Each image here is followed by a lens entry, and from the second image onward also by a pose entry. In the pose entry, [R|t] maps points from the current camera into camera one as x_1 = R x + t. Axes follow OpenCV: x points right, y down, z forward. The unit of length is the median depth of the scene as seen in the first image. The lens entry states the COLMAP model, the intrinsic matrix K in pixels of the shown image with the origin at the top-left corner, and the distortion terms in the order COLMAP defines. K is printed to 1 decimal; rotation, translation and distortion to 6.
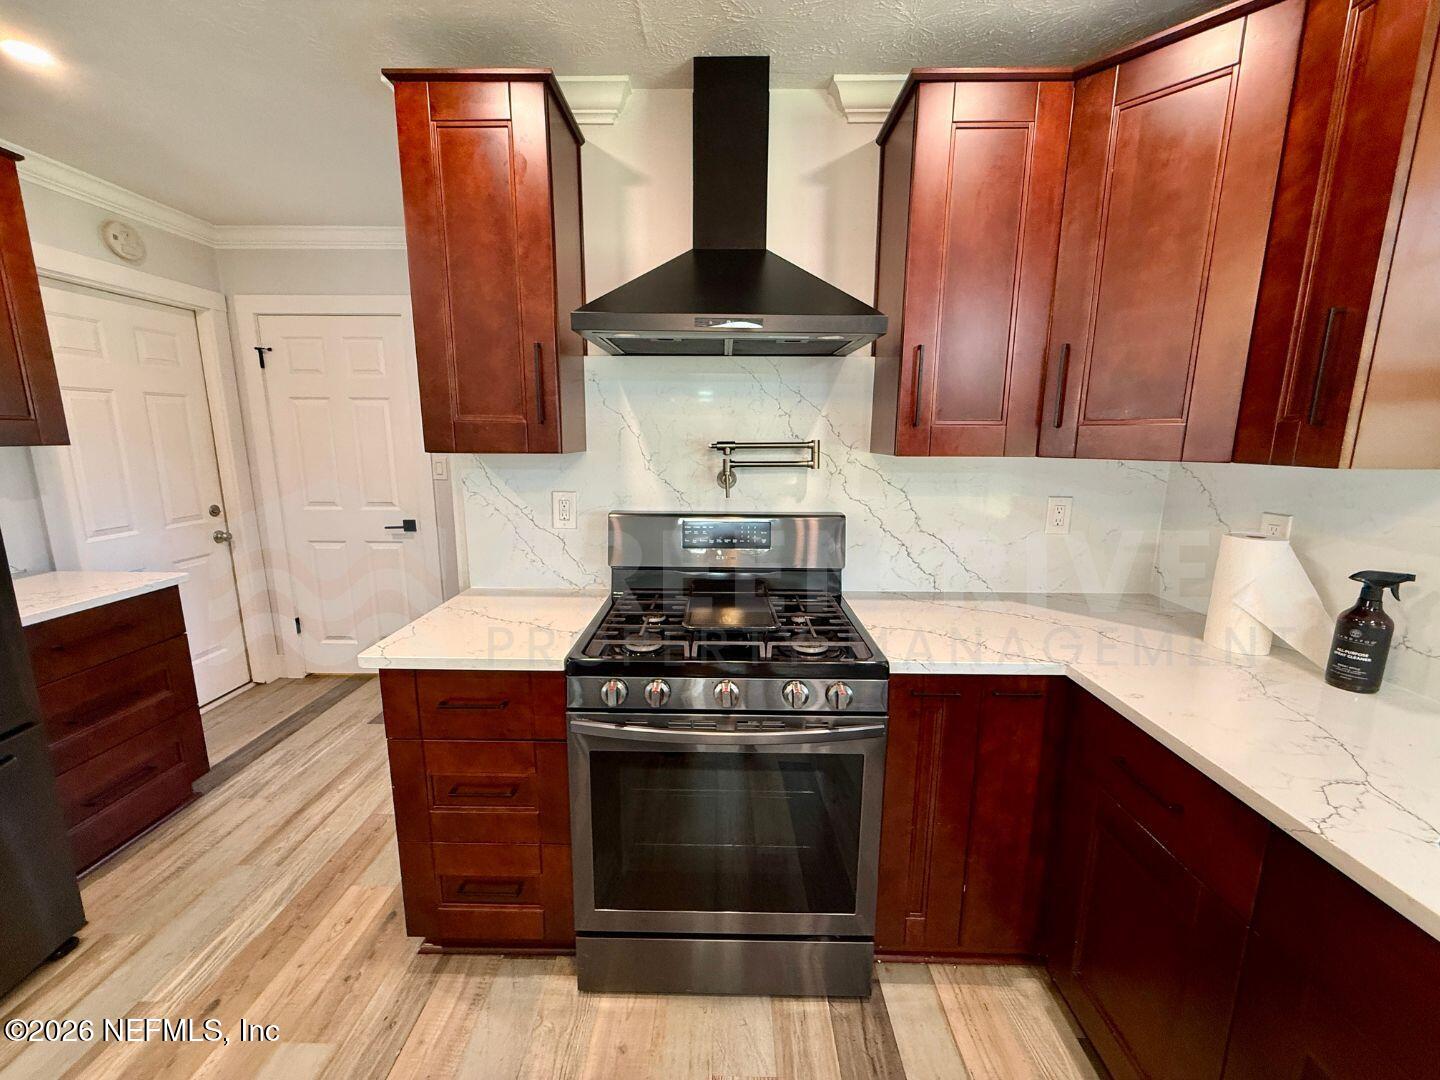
lens RADIAL K [[572.4, 0, 716.1], [0, 572.4, 539.9], [0, 0, 1]] dist [-0.002175, 0.000274]
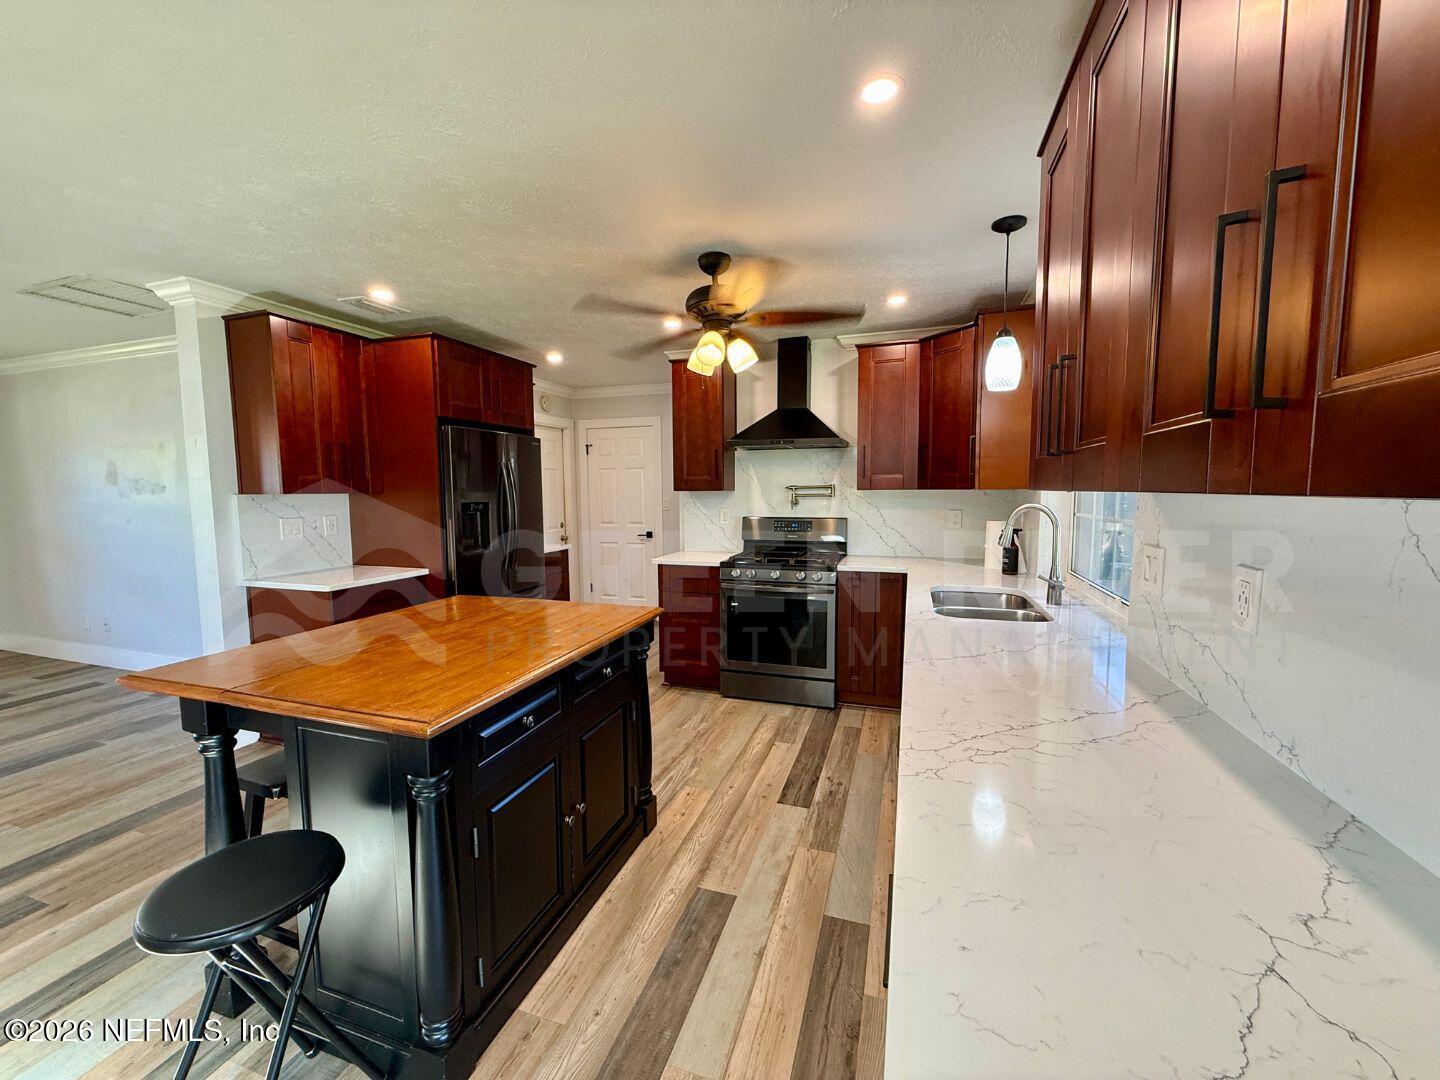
lens RADIAL K [[572.4, 0, 719.1], [0, 572.4, 541.0], [0, 0, 1]] dist [-0.002175, 0.000274]
pose [[0.954294, 0.014419, -0.298522, 0.473167], [-0.041869, 0.995435, -0.085763, 0.289256], [0.295922, 0.094342, 0.950542, -1.398291]]
